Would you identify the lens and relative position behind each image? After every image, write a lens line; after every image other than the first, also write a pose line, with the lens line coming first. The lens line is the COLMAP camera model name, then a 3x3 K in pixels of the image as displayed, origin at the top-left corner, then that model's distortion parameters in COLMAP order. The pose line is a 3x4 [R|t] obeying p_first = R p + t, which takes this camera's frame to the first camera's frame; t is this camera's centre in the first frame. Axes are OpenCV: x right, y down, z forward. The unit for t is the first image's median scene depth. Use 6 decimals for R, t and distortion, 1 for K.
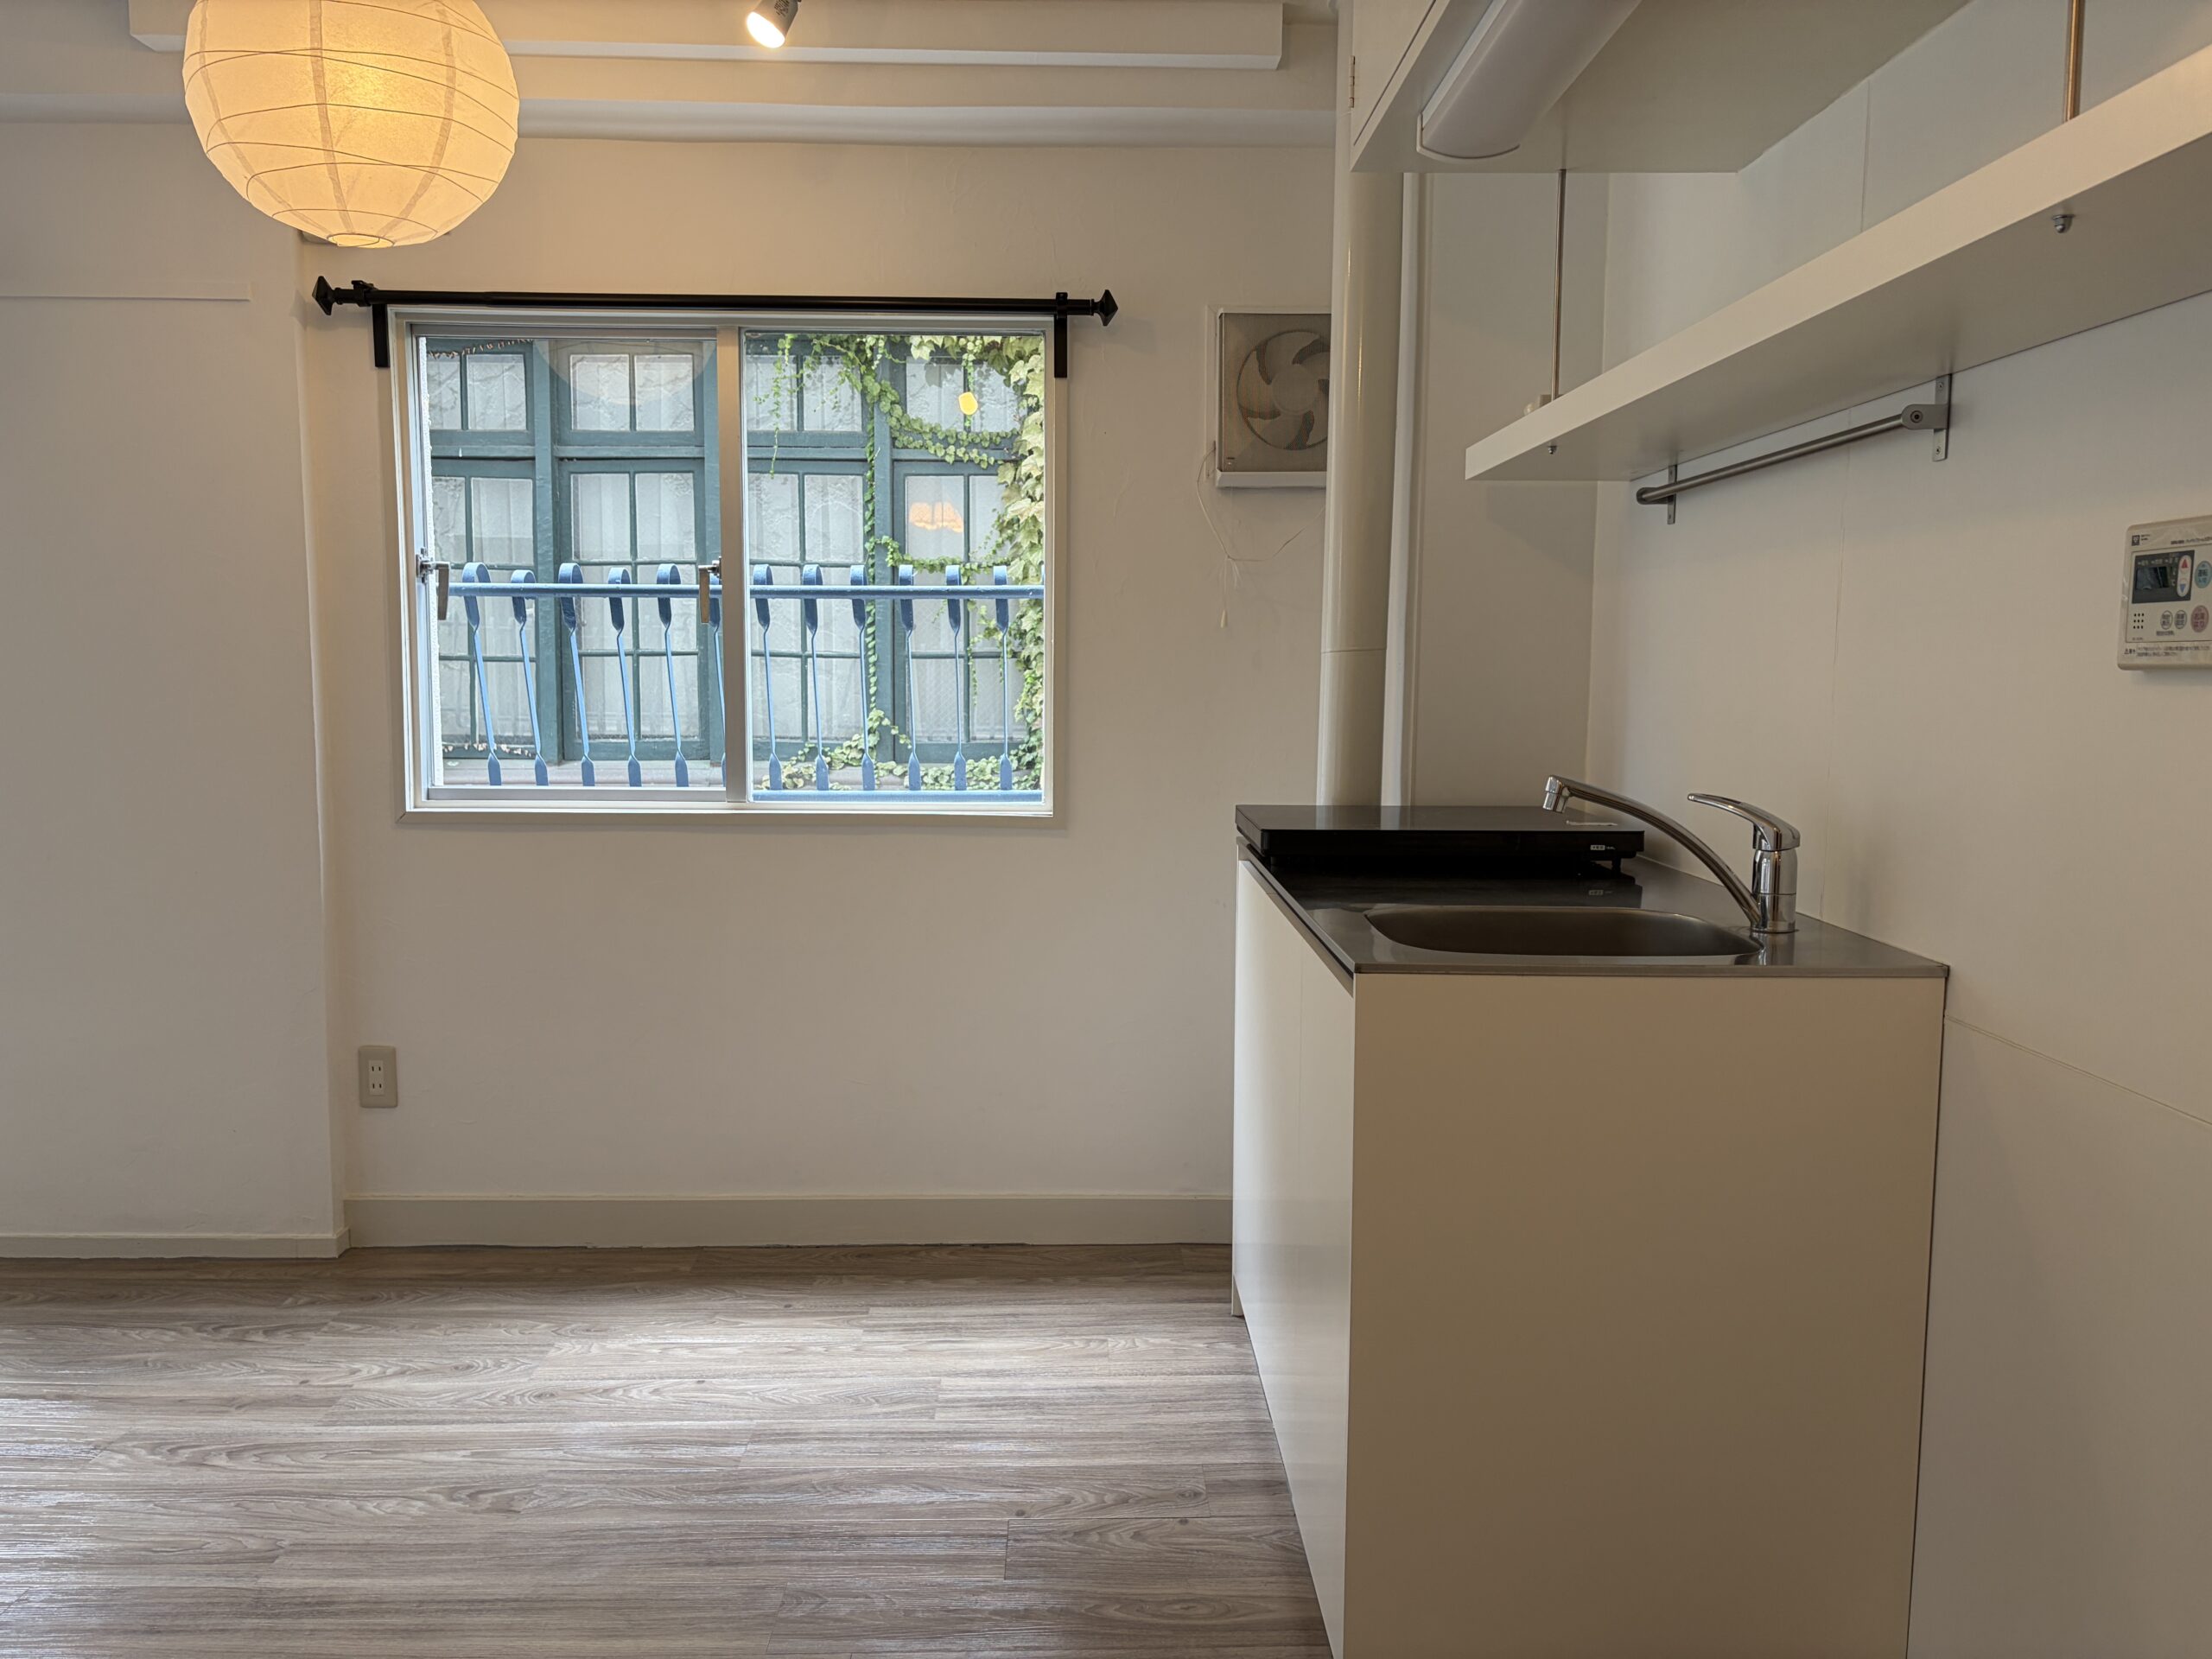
lens RADIAL K [[1672.4, 0, 1094.4], [0, 1672.4, 841.0], [0, 0, 1]] dist [0.056081, -0.060810]
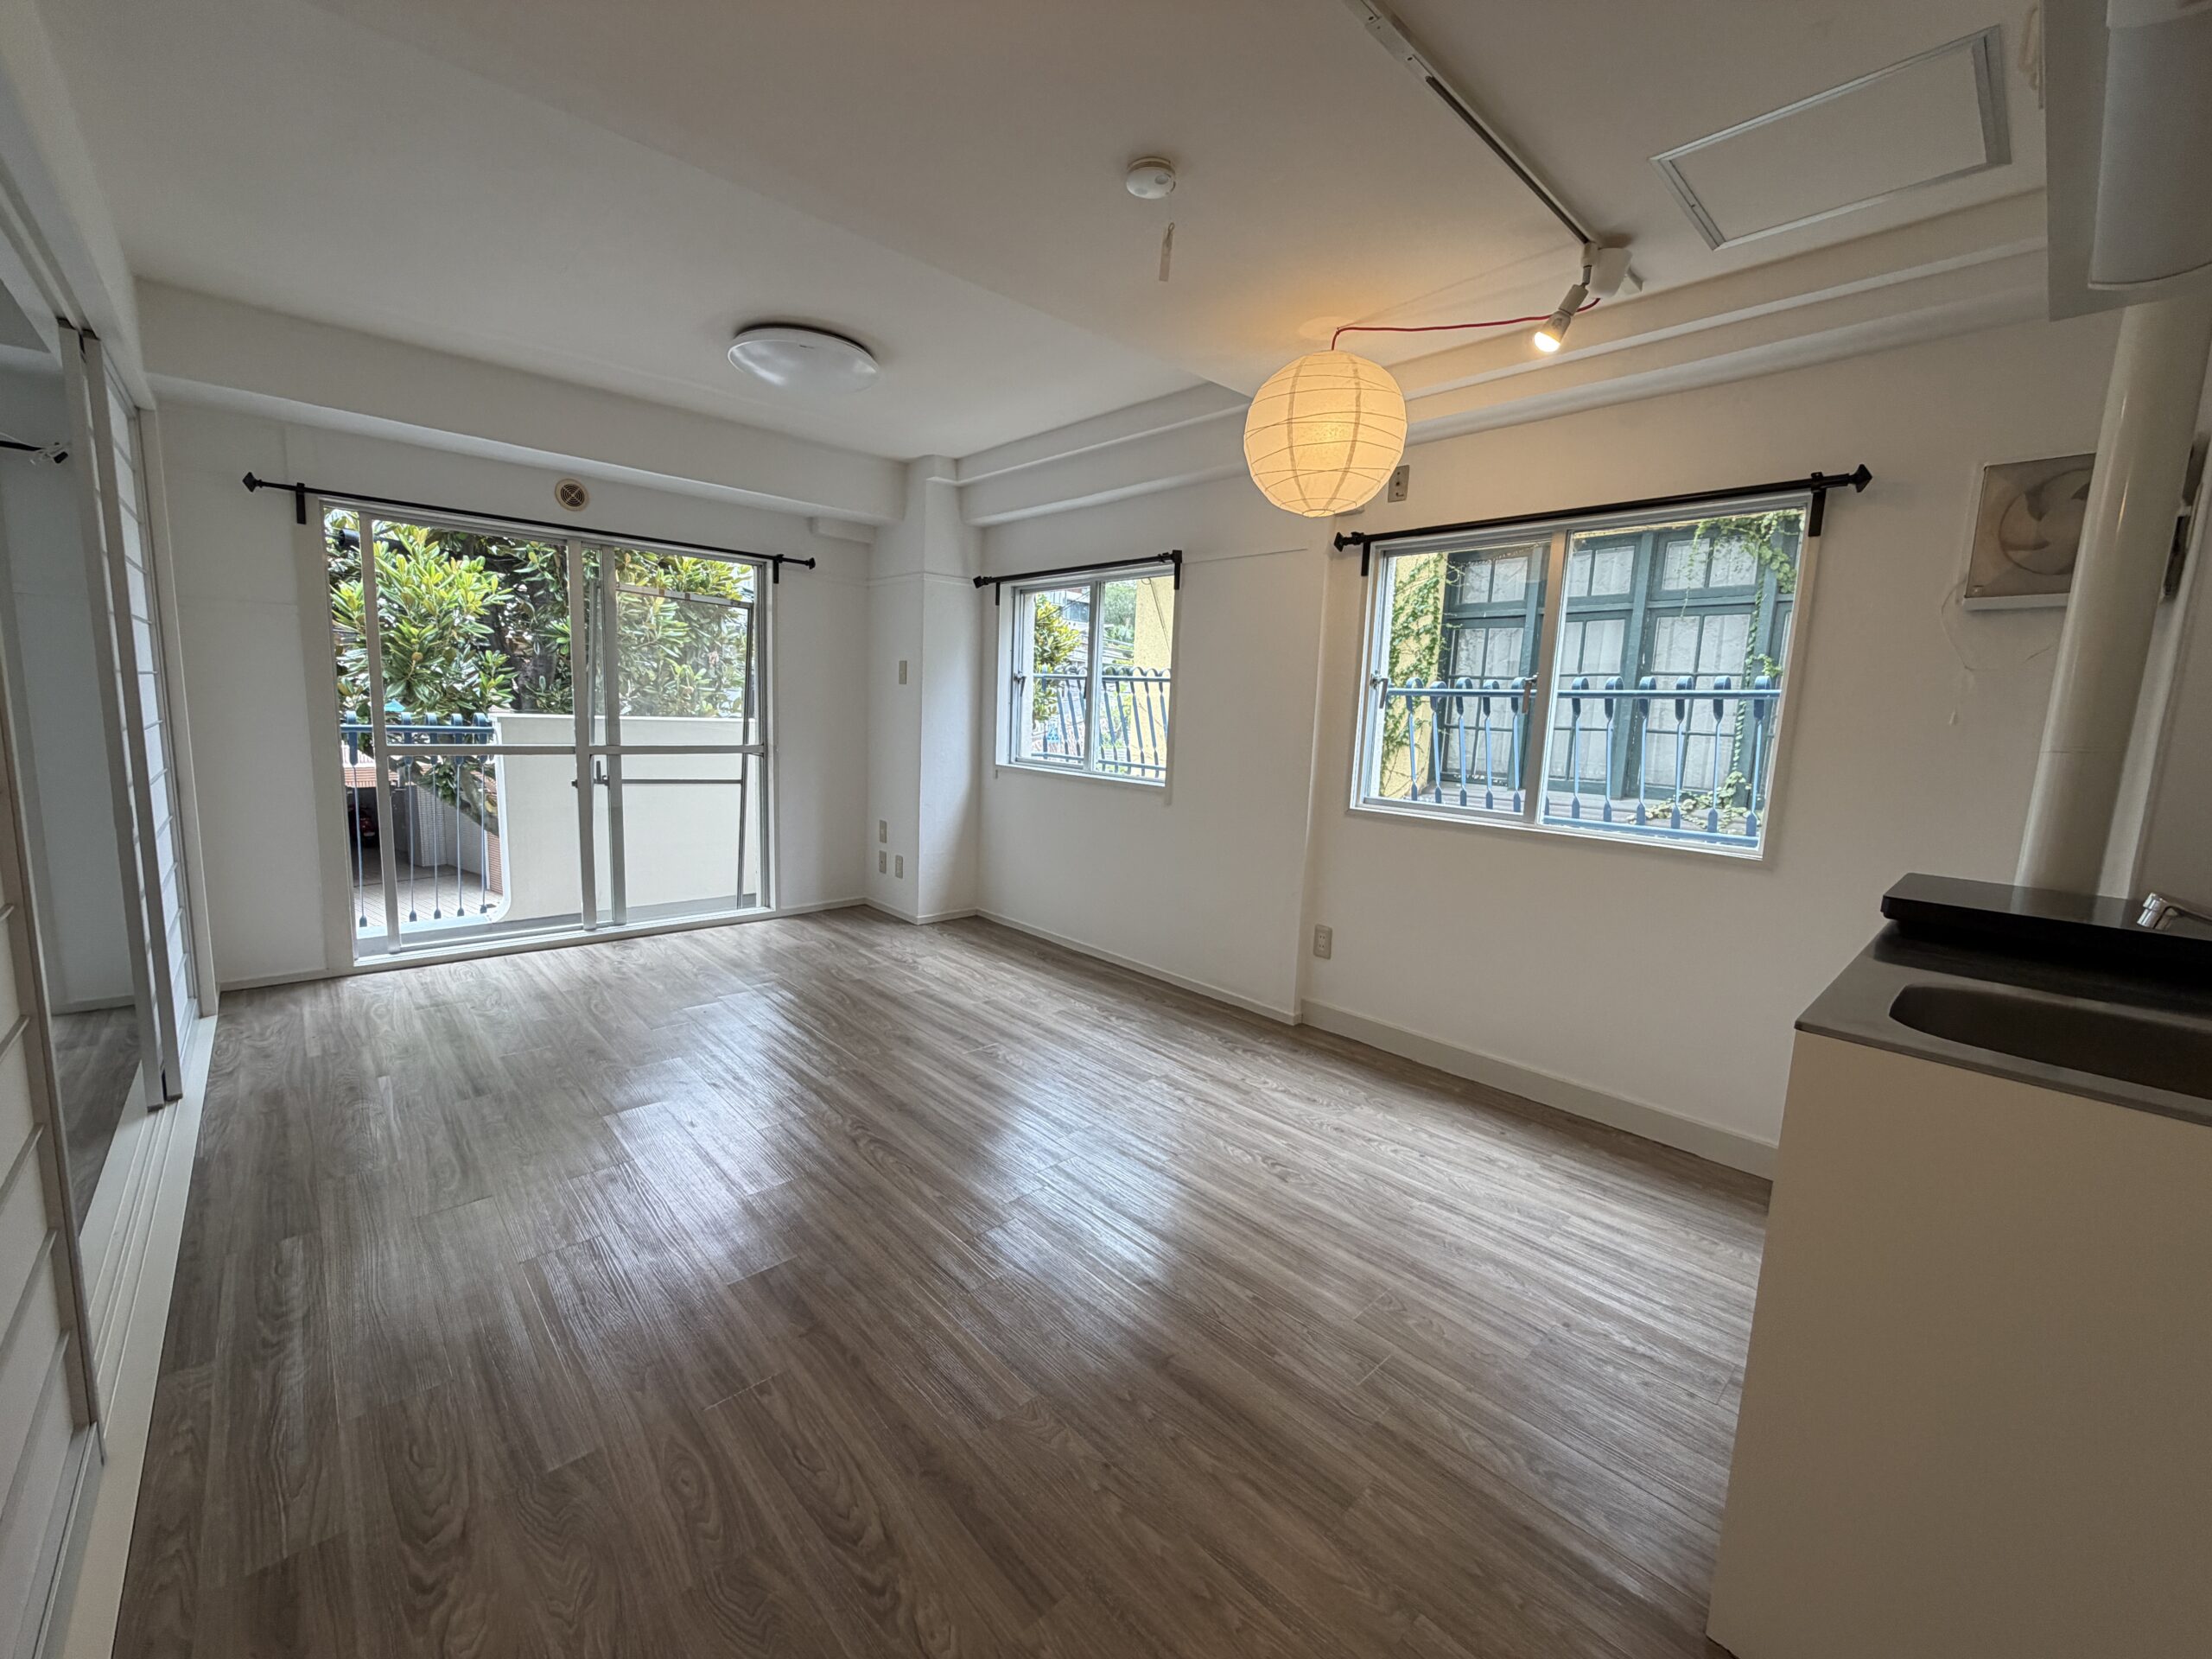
lens RADIAL K [[883.0, 0, 1101.0], [0, 883.0, 830.8], [0, 0, 1]] dist [0.001205, -0.001301]
pose [[0.669082, 0.121133, -0.733250, 0.139227], [-0.112266, 0.991779, 0.061401, -0.021828], [0.734660, 0.041237, 0.677181, 0.112615]]
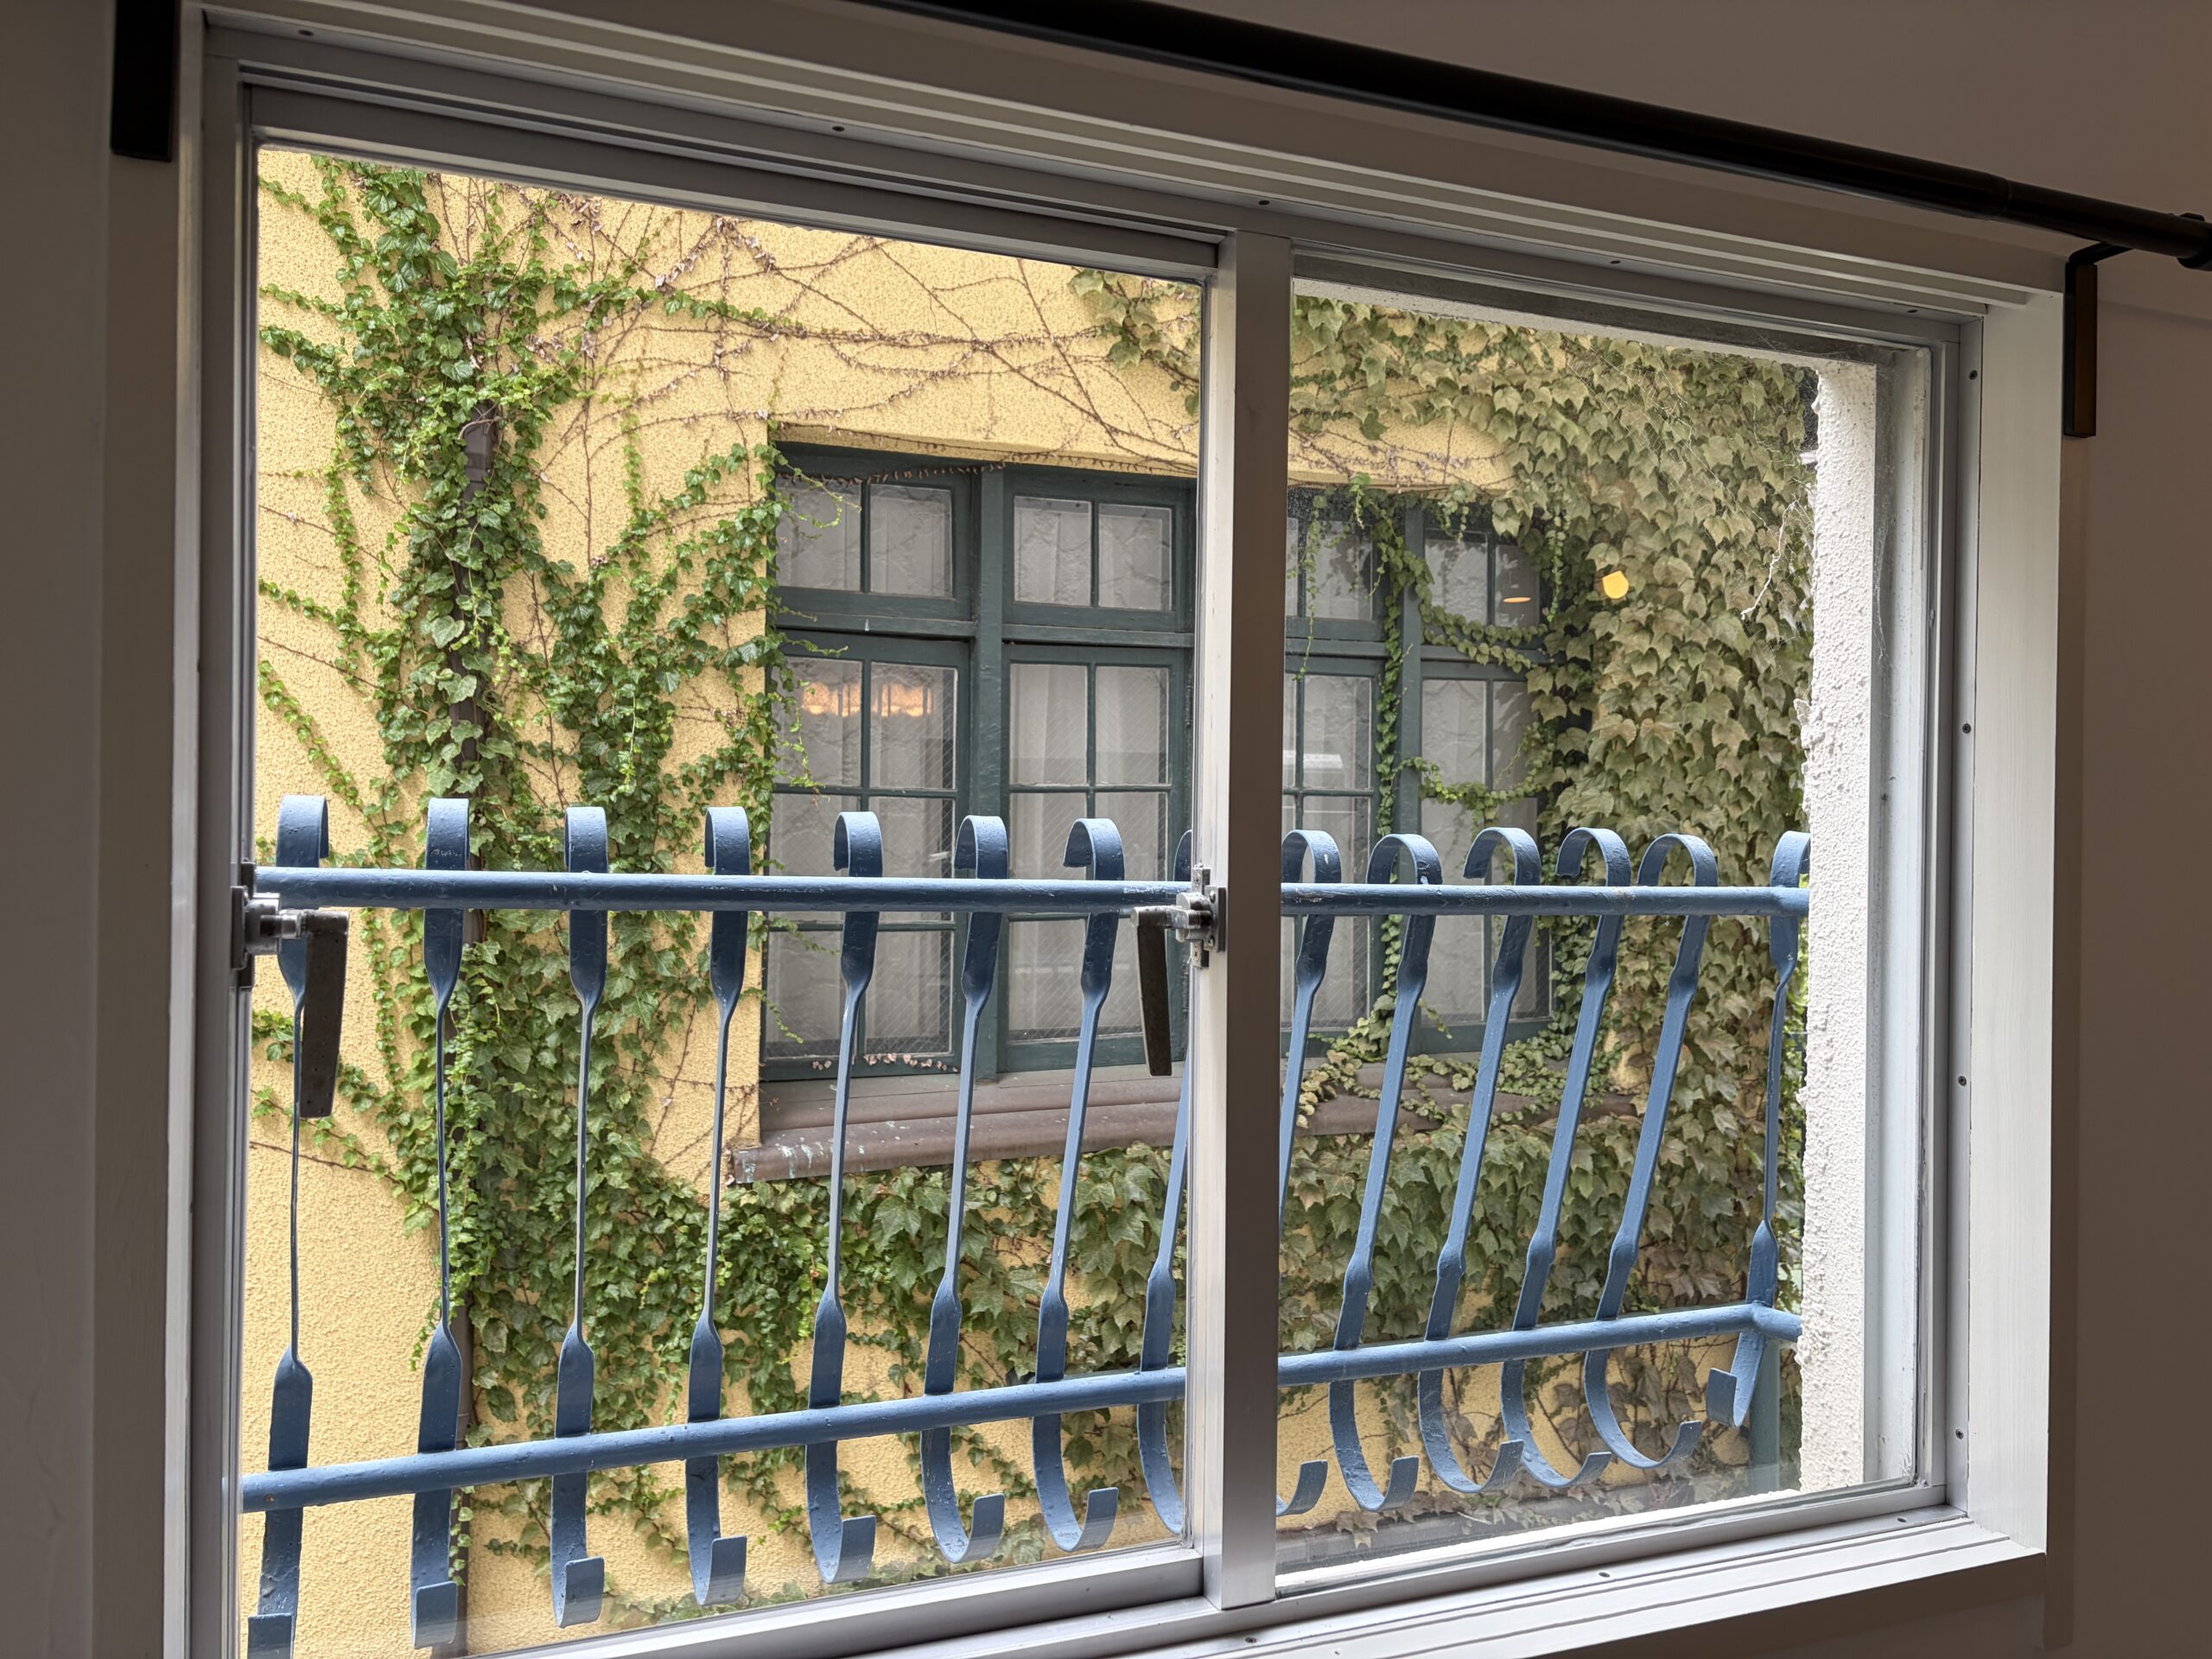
lens RADIAL K [[1672.4, 0, 1096.8], [0, 1672.4, 831.5], [0, 0, 1]] dist [0.056081, -0.060810]
pose [[0.932428, 0.002449, 0.361347, -1.010878], [0.035386, 0.994552, -0.098052, -0.150770], [-0.359618, 0.104213, 0.927262, 0.670559]]
